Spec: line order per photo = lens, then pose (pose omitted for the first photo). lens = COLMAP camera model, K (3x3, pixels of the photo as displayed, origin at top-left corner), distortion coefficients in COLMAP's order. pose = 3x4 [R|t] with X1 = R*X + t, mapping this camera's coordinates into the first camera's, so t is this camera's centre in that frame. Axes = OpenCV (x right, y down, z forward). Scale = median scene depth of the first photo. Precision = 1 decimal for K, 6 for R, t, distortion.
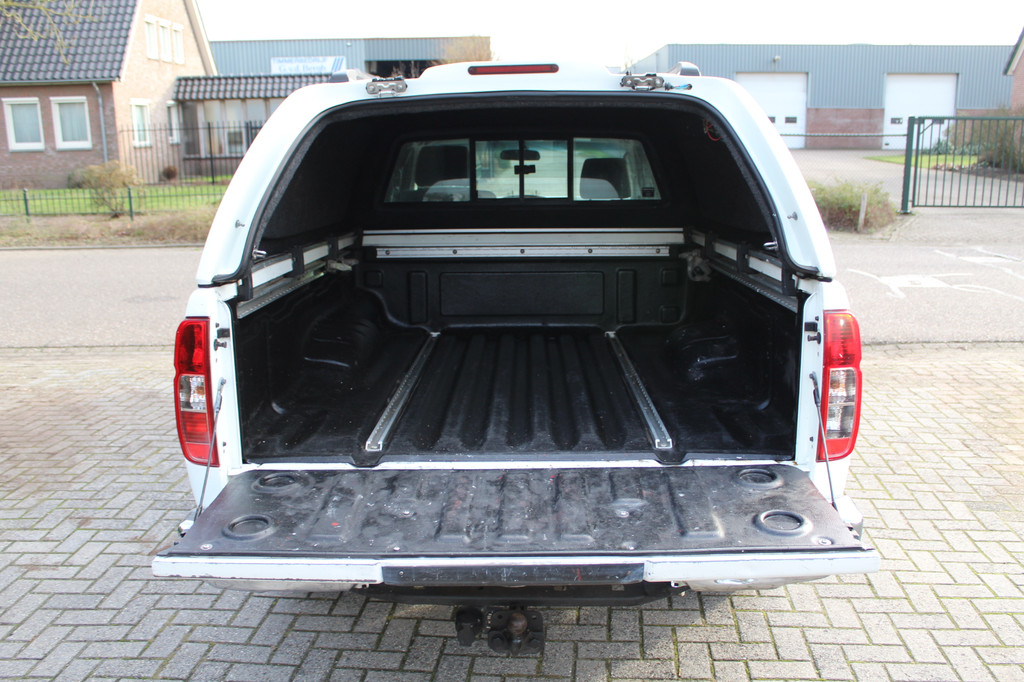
lens RADIAL K [[943.6, 0, 515.0], [0, 943.6, 353.4], [0, 0, 1]] dist [-0.132128, 0.094124]
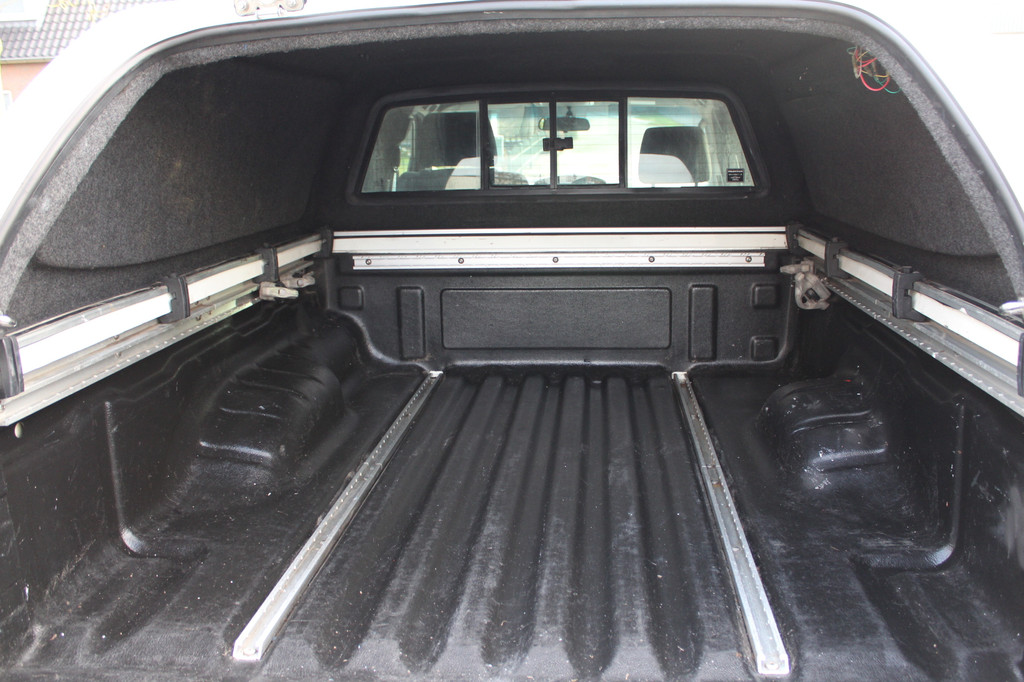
lens RADIAL K [[943.6, 0, 515.0], [0, 943.6, 353.4], [0, 0, 1]] dist [-0.132128, 0.094124]
pose [[0.997207, 0.004574, -0.074541, 0.031452], [-0.002298, 0.999529, 0.030588, -0.060979], [0.074646, -0.030331, 0.996749, 0.295780]]
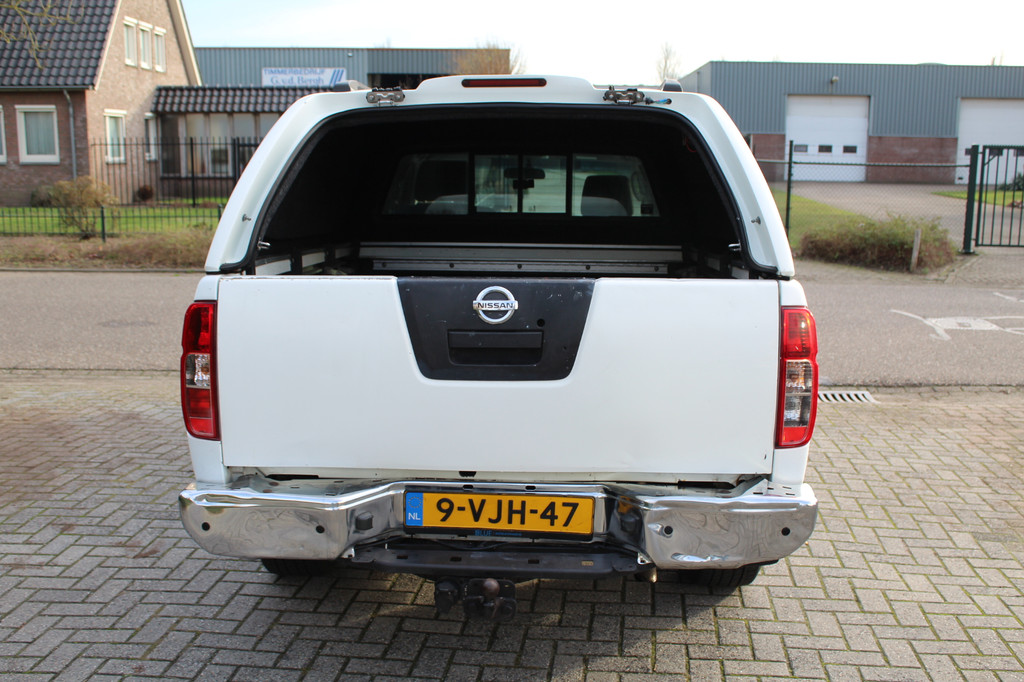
lens RADIAL K [[1076.4, 0, 510.9], [0, 1076.4, 354.3], [0, 0, 1]] dist [-0.083428, 0.016184]
pose [[0.999559, 0.023015, -0.018785, 0.022601], [-0.023939, 0.998432, -0.050592, 0.042933], [0.017591, 0.051019, 0.998543, -0.131883]]
